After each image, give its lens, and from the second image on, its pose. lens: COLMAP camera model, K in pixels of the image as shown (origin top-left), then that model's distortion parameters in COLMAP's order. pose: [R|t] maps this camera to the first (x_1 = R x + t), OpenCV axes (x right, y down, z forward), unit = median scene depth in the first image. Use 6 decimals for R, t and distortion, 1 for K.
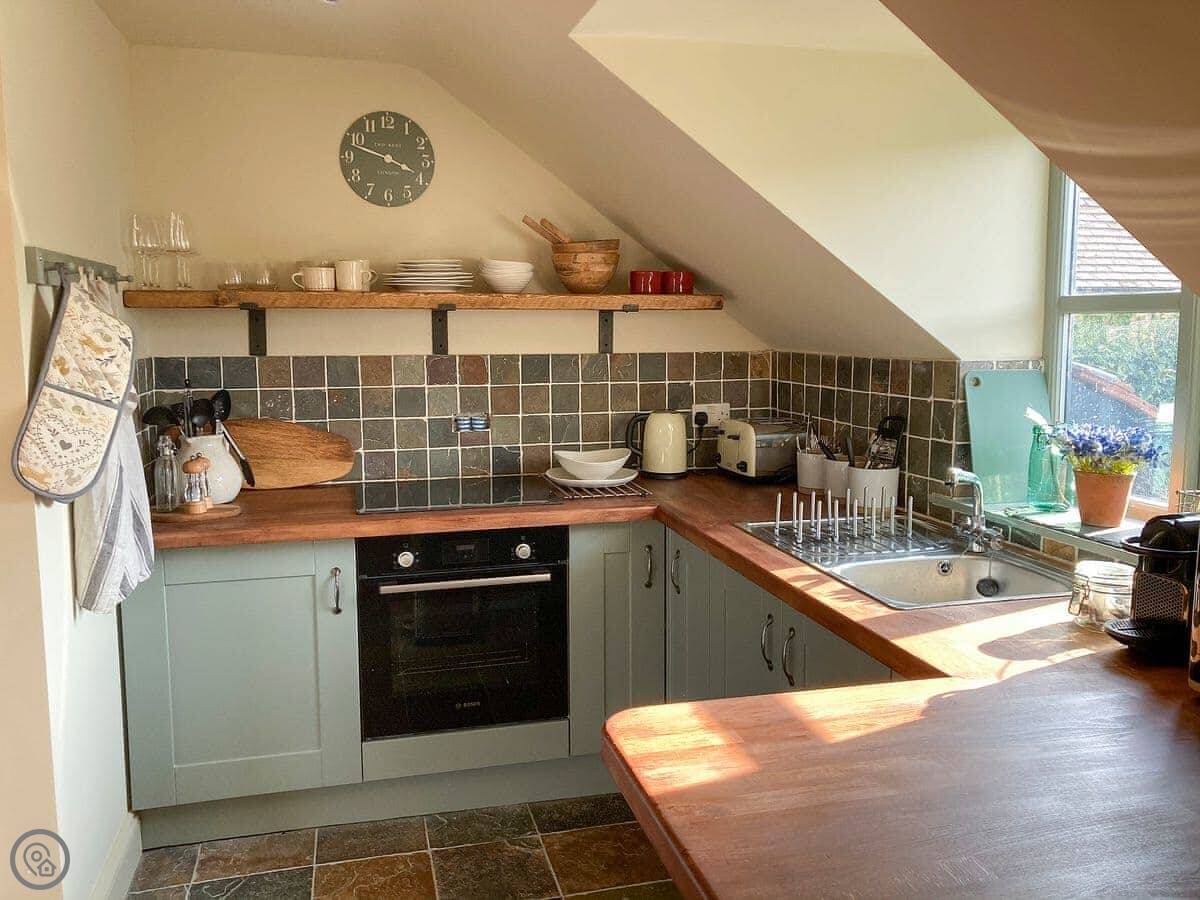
lens RADIAL K [[962.5, 0, 597.8], [0, 962.5, 429.3], [0, 0, 1]] dist [0.002172, -0.003812]
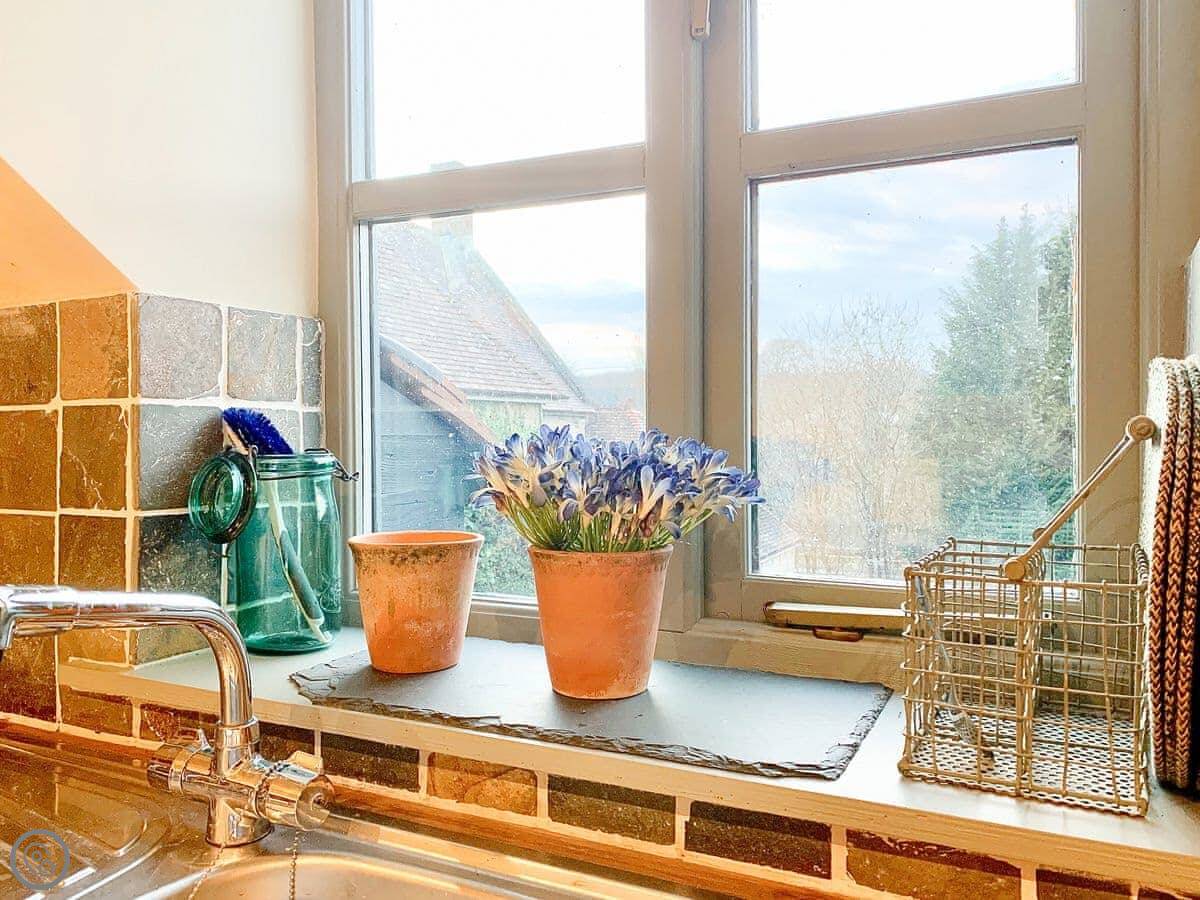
lens RADIAL K [[793.6, 0, 599.3], [0, 793.6, 425.1], [0, 0, 1]] dist [-0.004107, -0.001092]
pose [[0.592948, -0.003431, 0.805234, 0.208129], [0.080316, 0.995256, -0.054901, 0.009857], [-0.801225, 0.097227, 0.590411, 0.604169]]
